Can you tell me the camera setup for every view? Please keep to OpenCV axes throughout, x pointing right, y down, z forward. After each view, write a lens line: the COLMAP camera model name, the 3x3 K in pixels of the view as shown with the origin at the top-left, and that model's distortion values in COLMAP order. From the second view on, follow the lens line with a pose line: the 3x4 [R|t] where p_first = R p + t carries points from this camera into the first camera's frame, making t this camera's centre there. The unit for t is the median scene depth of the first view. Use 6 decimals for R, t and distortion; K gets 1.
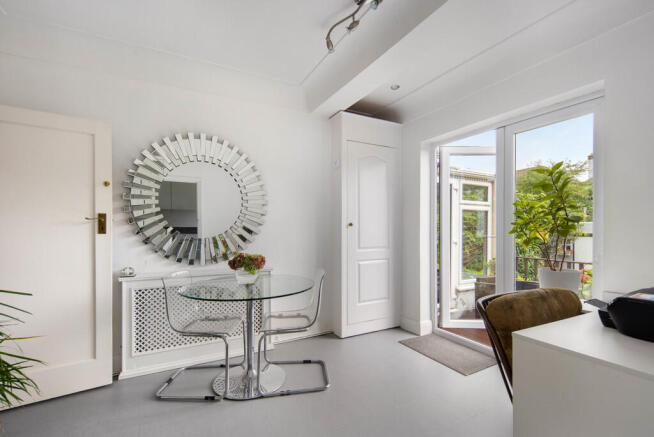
lens RADIAL K [[306.8, 0, 326.7], [0, 306.8, 236.2], [0, 0, 1]] dist [-0.001426, -0.000425]
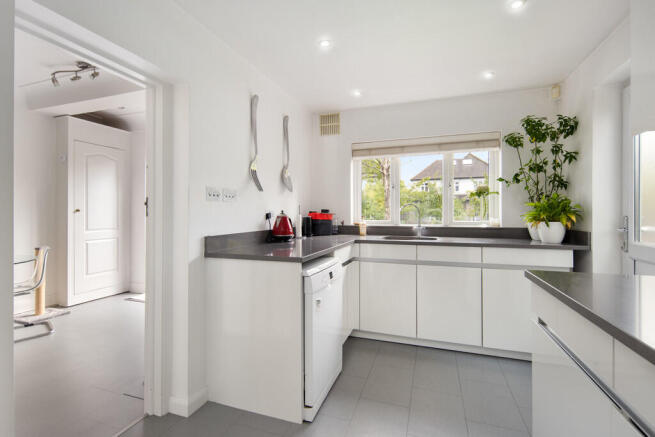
lens RADIAL K [[307.3, 0, 326.5], [0, 307.3, 214.8], [0, 0, 1]] dist [-0.001426, -0.000425]
pose [[0.742520, 0.001718, 0.669822, -0.003784], [-0.000628, 0.999998, -0.001869, -0.019544], [-0.669824, 0.000967, 0.742519, -0.537622]]
